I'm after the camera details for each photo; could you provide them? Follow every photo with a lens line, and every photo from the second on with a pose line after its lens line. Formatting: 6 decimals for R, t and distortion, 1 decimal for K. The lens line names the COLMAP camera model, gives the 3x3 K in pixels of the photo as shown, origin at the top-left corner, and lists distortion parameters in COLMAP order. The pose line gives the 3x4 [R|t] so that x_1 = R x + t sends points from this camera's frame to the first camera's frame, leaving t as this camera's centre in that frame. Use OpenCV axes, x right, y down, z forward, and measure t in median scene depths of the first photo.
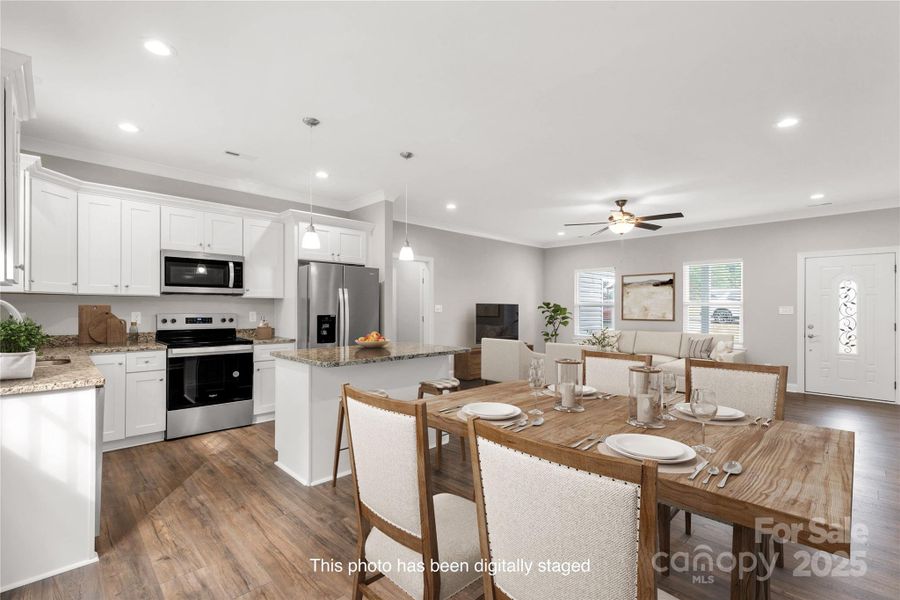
lens RADIAL K [[404.8, 0, 448.3], [0, 404.8, 309.0], [0, 0, 1]] dist [0.002574, -0.000104]
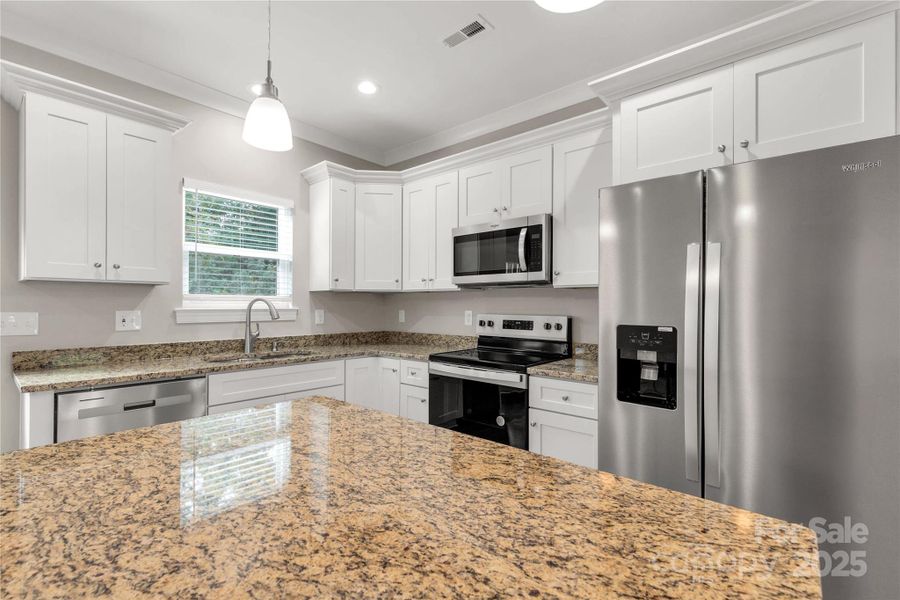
lens RADIAL K [[404.8, 0, 448.3], [0, 404.8, 309.0], [0, 0, 1]] dist [0.002574, -0.000104]
pose [[0.082056, 0.005293, -0.996614, 0.040155], [-0.007941, 0.999958, 0.004657, 0.000161], [0.996596, 0.007532, 0.082095, 0.853926]]
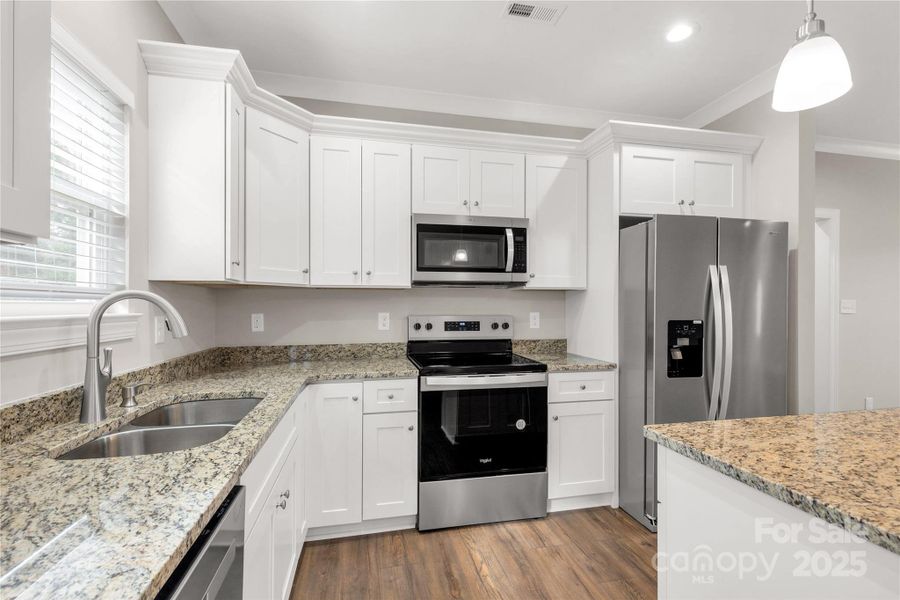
lens RADIAL K [[404.8, 0, 448.3], [0, 404.8, 309.0], [0, 0, 1]] dist [0.002574, -0.000104]
pose [[0.847825, -0.000635, -0.530275, -0.303562], [0.001931, 0.999996, 0.001890, 0.000168], [0.530272, -0.002627, 0.847823, 0.460099]]
